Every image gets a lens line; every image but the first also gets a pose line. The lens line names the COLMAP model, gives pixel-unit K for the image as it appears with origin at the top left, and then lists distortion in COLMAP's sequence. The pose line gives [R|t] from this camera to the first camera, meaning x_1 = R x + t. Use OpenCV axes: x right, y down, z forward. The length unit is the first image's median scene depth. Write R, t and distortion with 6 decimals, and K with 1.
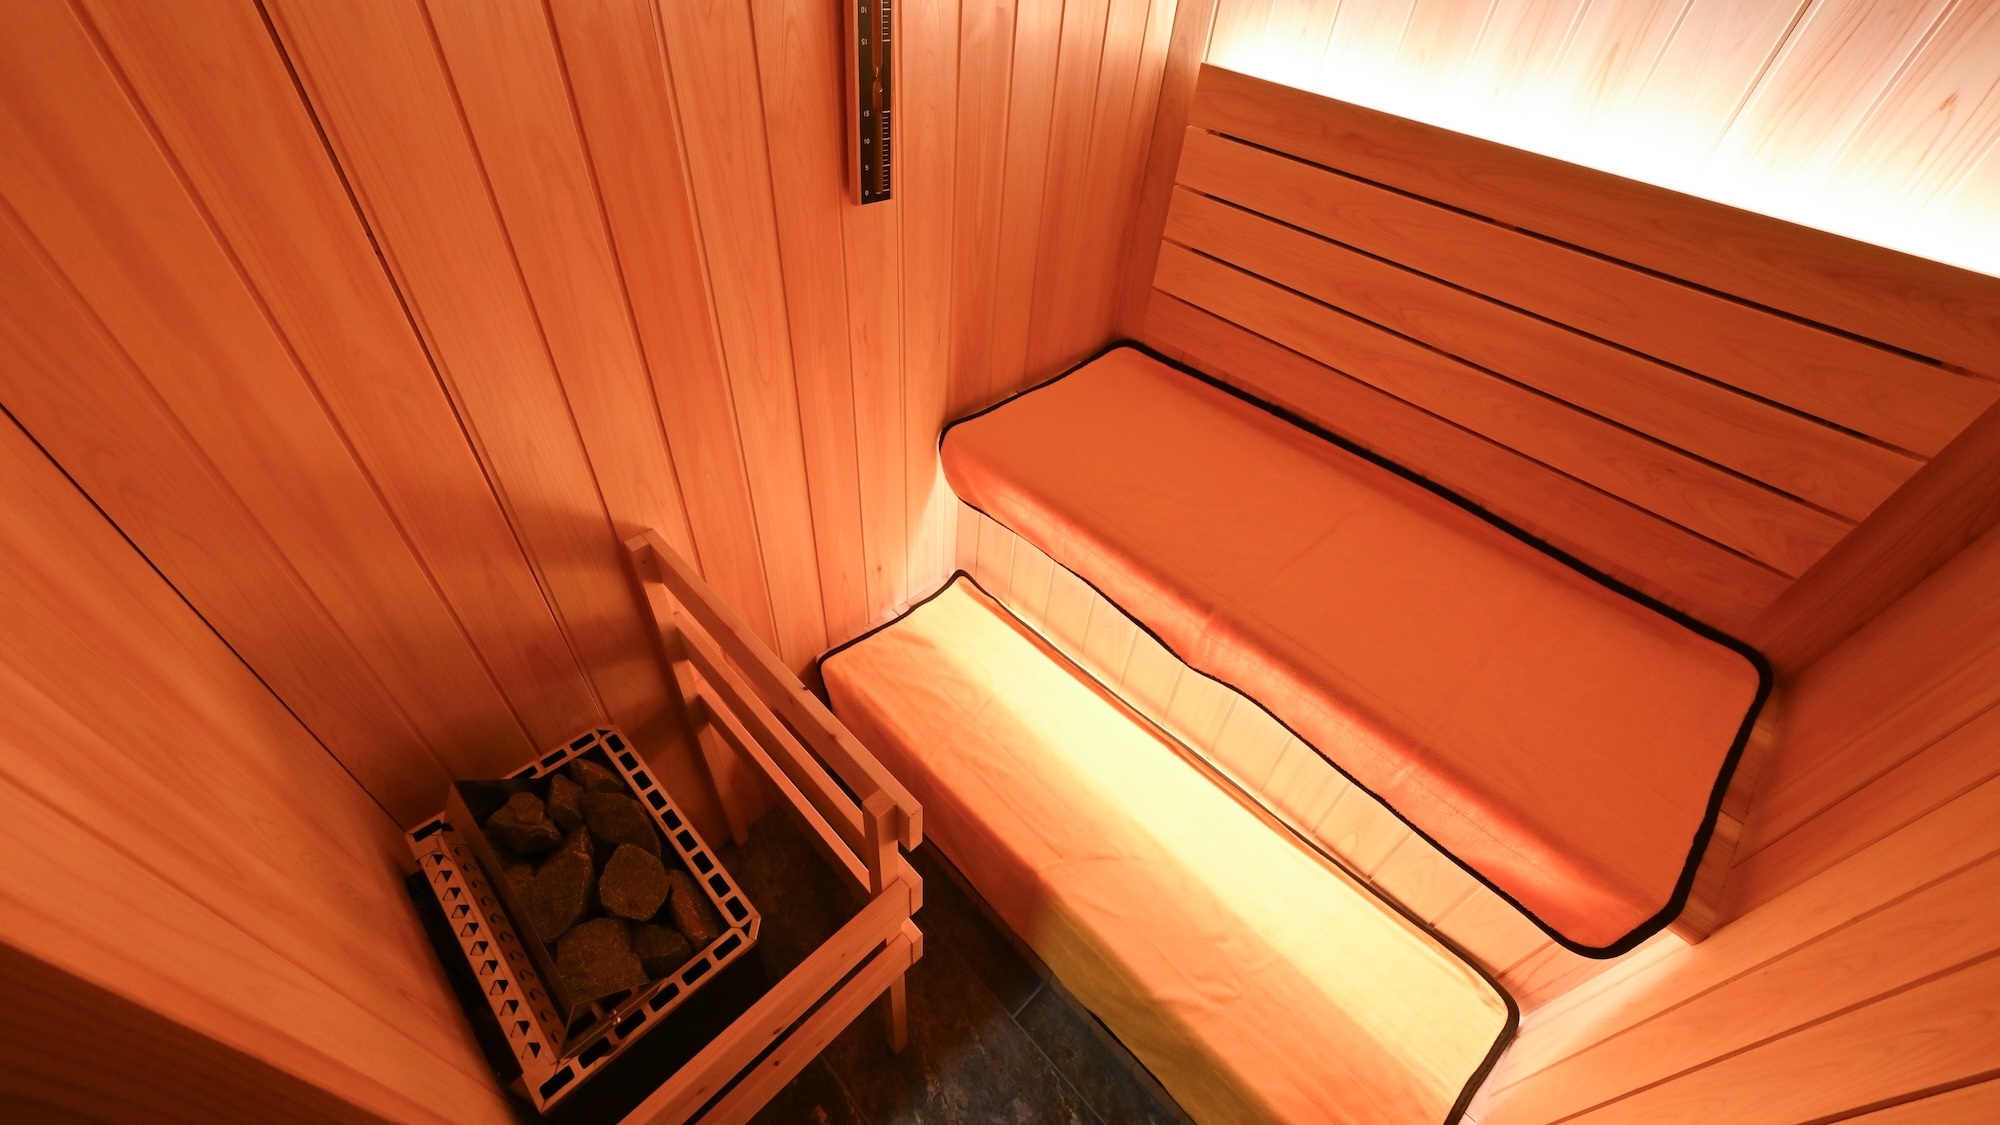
lens RADIAL K [[787.3, 0, 998.6], [0, 787.3, 563.0], [0, 0, 1]] dist [-0.003385, 0.000137]
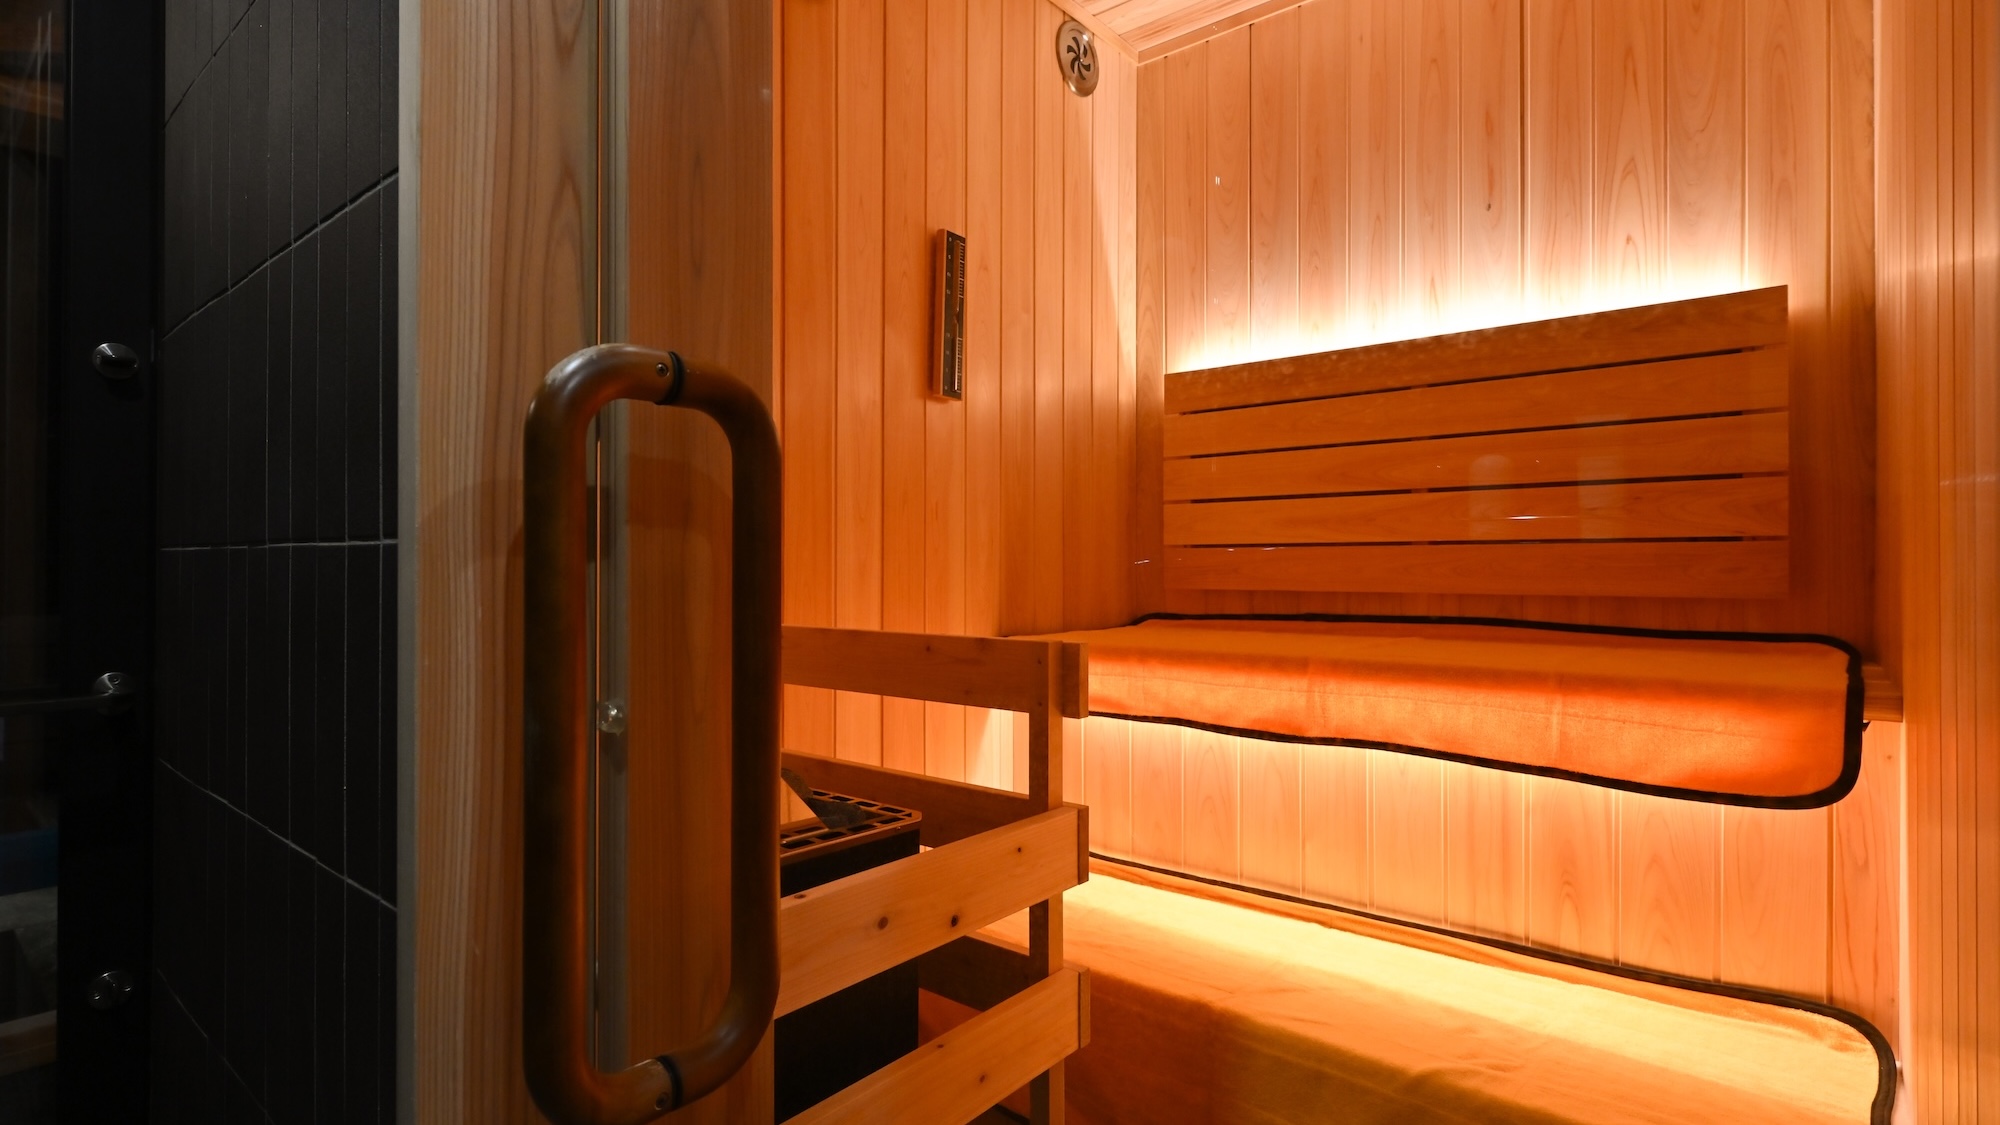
lens RADIAL K [[962.3, 0, 995.5], [0, 962.3, 546.0], [0, 0, 1]] dist [-0.001630, -0.001968]
pose [[0.992909, -0.070971, 0.095368, -0.229482], [0.117408, 0.711215, -0.693101, 0.751021], [-0.018638, 0.699383, 0.714504, 0.026299]]
